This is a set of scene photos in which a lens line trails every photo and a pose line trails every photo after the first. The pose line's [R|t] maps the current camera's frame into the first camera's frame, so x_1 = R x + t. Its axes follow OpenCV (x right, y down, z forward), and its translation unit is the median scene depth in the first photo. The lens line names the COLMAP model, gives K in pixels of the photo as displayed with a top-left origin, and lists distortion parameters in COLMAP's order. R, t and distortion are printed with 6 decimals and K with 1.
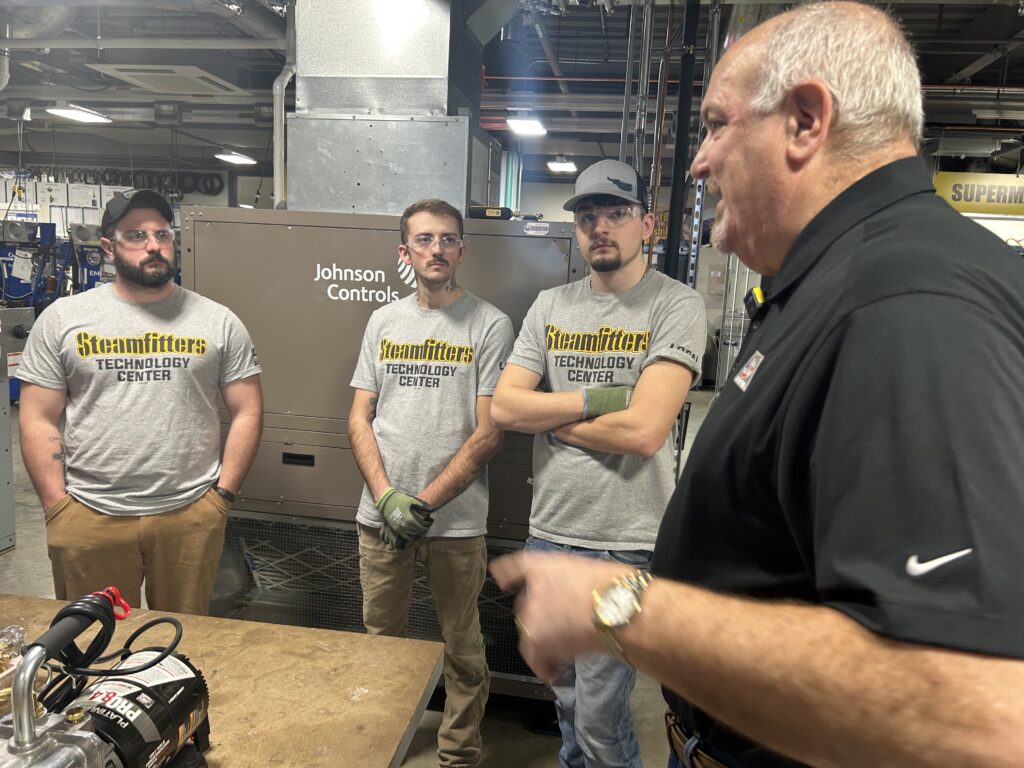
lens RADIAL K [[769.8, 0, 517.2], [0, 769.8, 387.4], [0, 0, 1]] dist [0.003057, -0.029505]
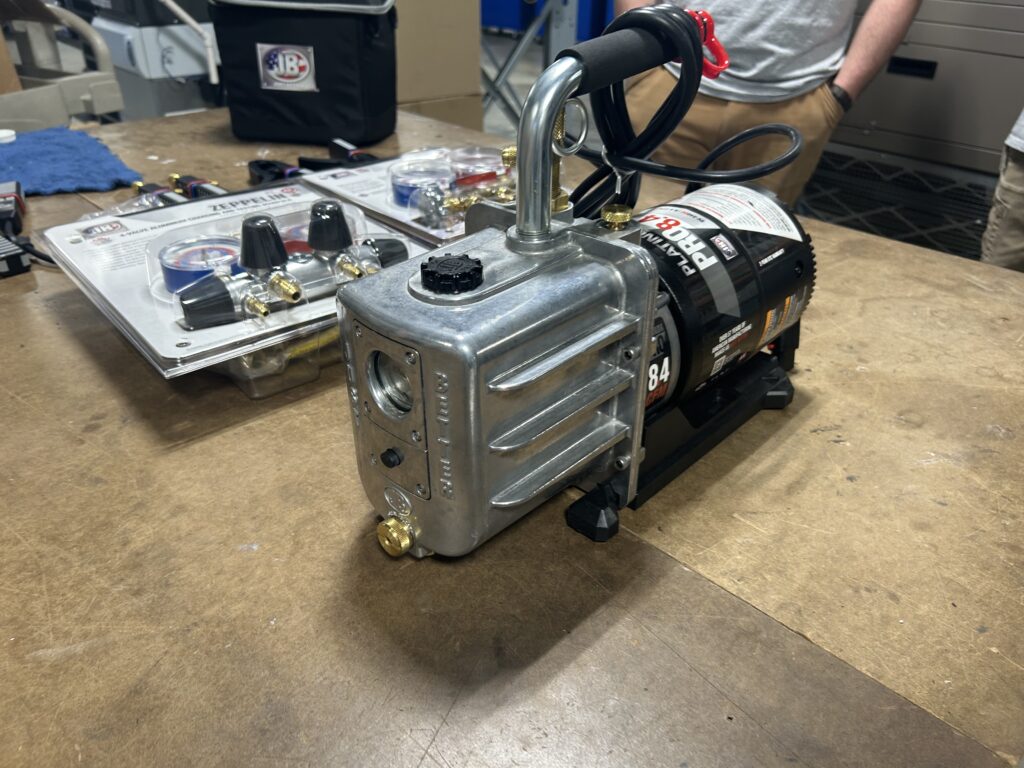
lens RADIAL K [[769.8, 0, 517.2], [0, 769.8, 387.4], [0, 0, 1]] dist [0.003057, -0.029505]
pose [[0.789848, 0.283176, -0.544014, -0.257832], [-0.064197, 0.920325, 0.385851, 0.282765], [0.609933, -0.269839, 0.745096, 0.441497]]
